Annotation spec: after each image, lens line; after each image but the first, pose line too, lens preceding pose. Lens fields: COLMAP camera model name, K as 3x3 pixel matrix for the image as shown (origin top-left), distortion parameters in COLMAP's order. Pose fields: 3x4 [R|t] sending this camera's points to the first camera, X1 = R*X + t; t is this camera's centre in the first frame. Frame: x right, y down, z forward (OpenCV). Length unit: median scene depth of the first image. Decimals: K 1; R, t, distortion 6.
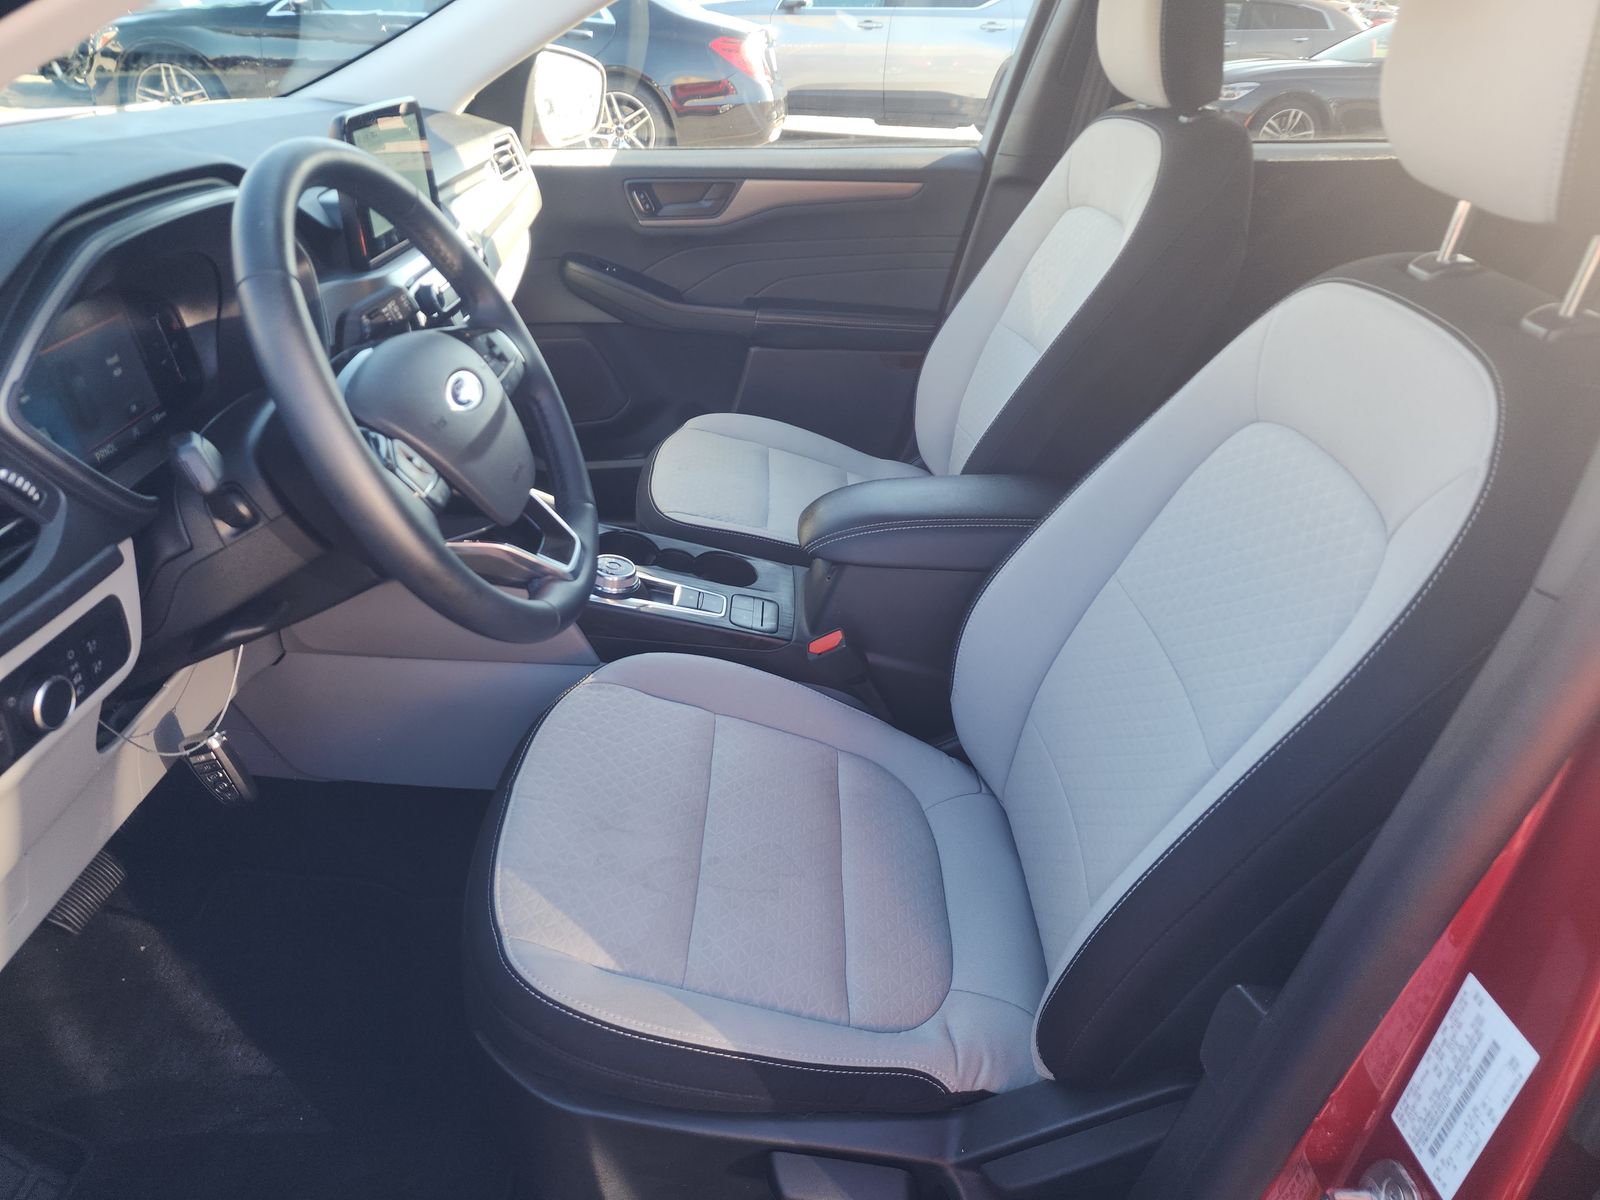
lens RADIAL K [[1042.7, 0, 800.0], [0, 1042.7, 600.0], [0, 0, 1]] dist [0.025427, -0.000299]
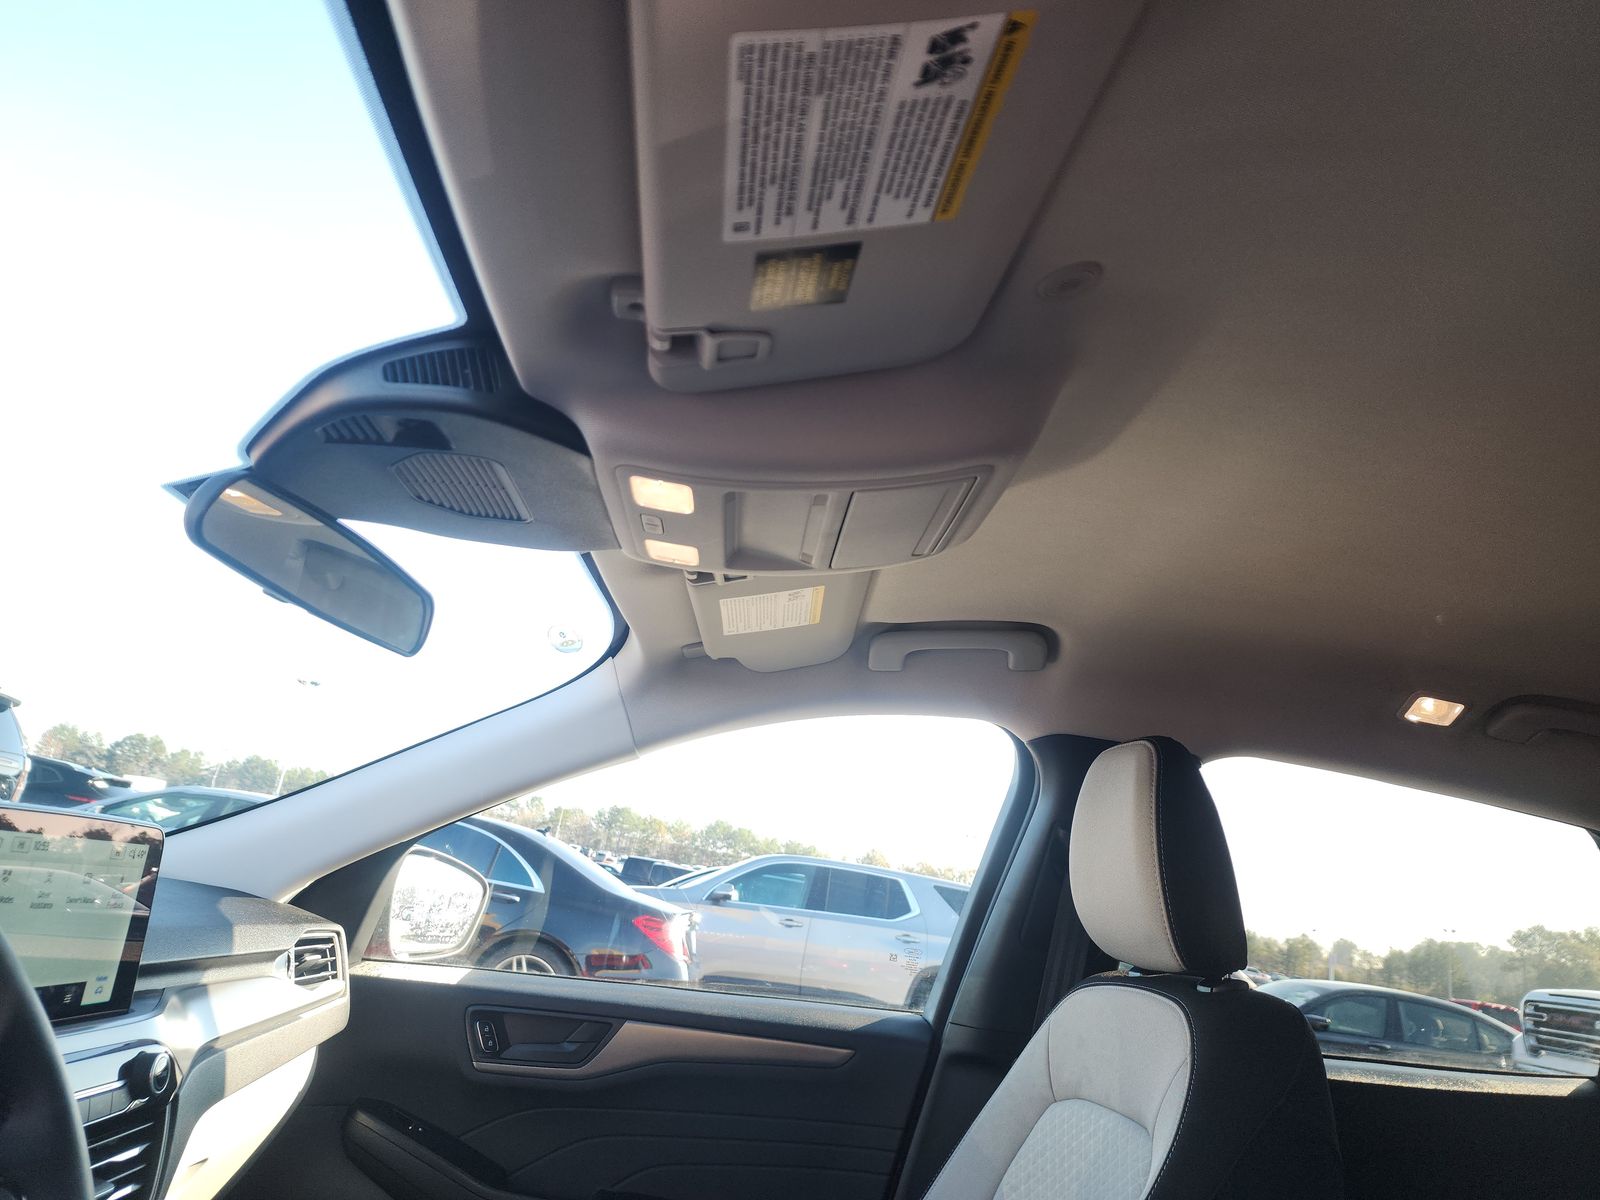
lens RADIAL K [[1042.7, 0, 800.0], [0, 1042.7, 600.0], [0, 0, 1]] dist [0.025427, -0.000299]
pose [[0.991992, 0.122067, 0.032416, 0.011903], [-0.060492, 0.684519, -0.726481, -0.059619], [-0.110868, 0.718703, 0.686421, 0.229396]]
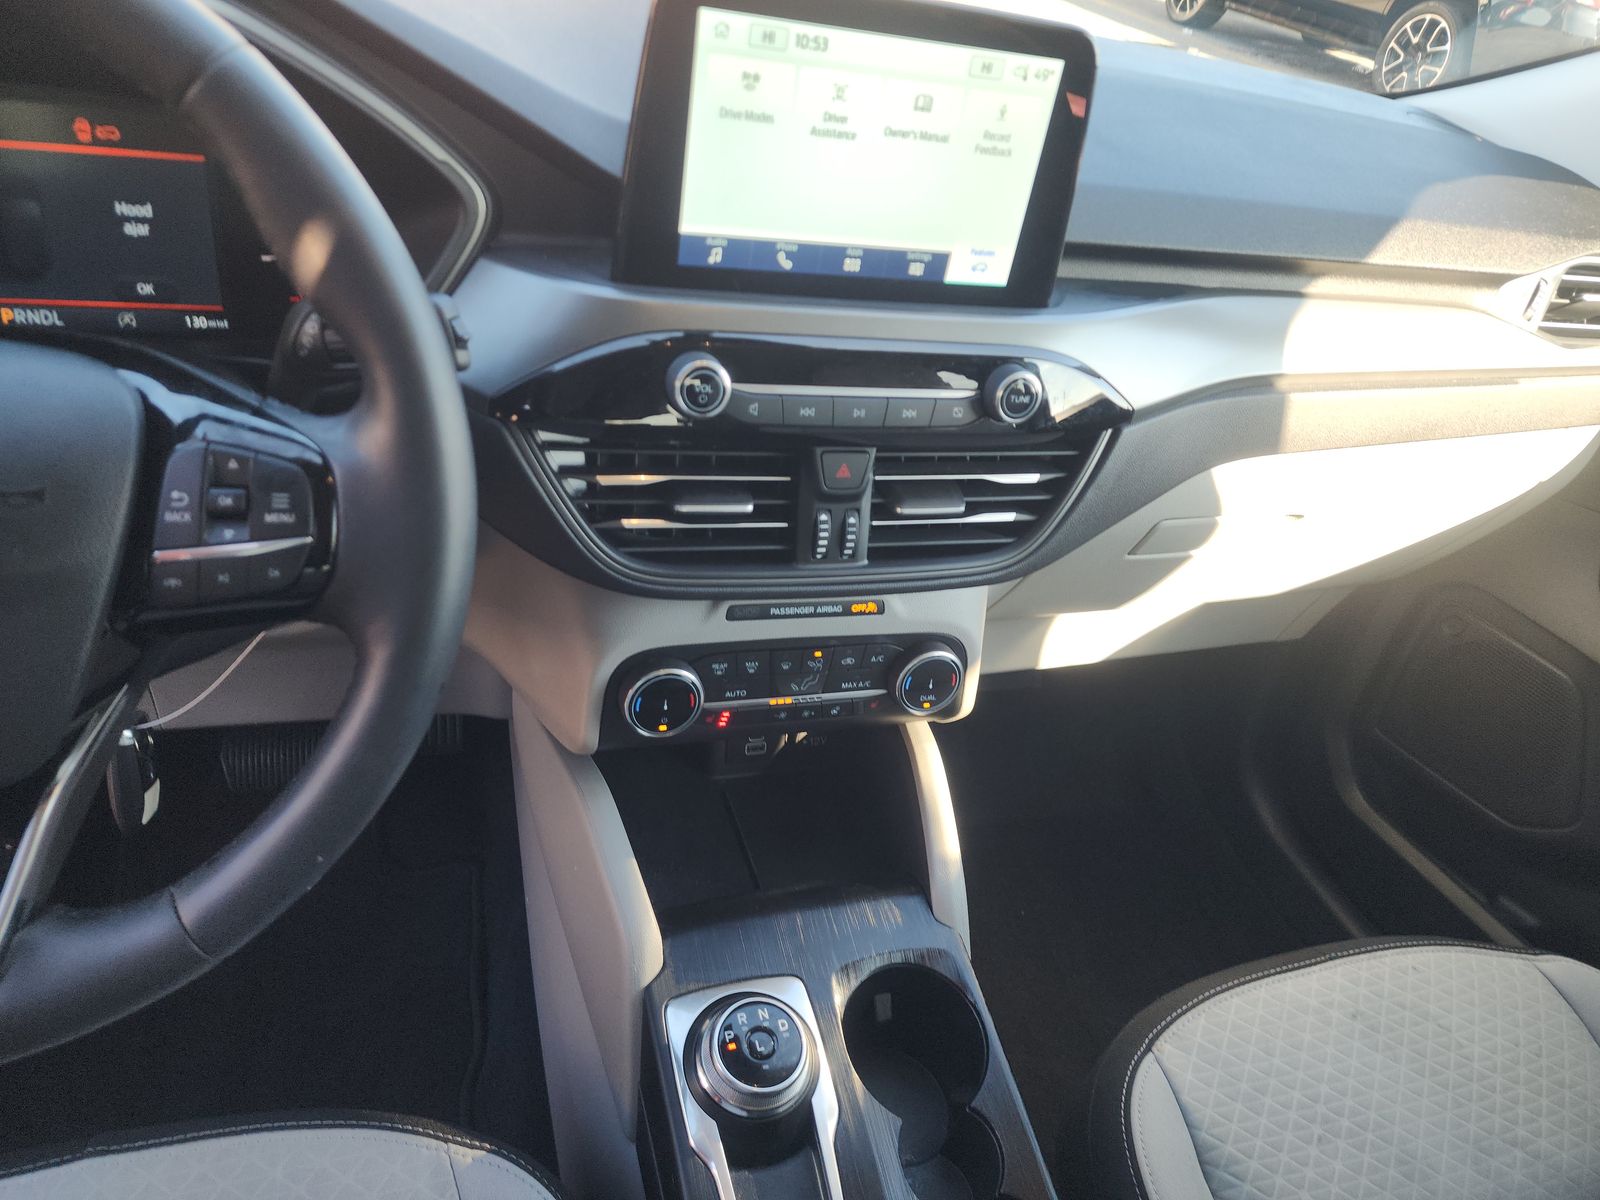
lens RADIAL K [[1062.0, 0, 800.0], [0, 1062.0, 600.0], [0, 0, 1]] dist [0.044910, -0.029337]
pose [[0.314577, 0.569356, -0.759523, 0.051886], [-0.610502, 0.734054, 0.297408, -0.237982], [0.726862, 0.370132, 0.578510, 0.482609]]
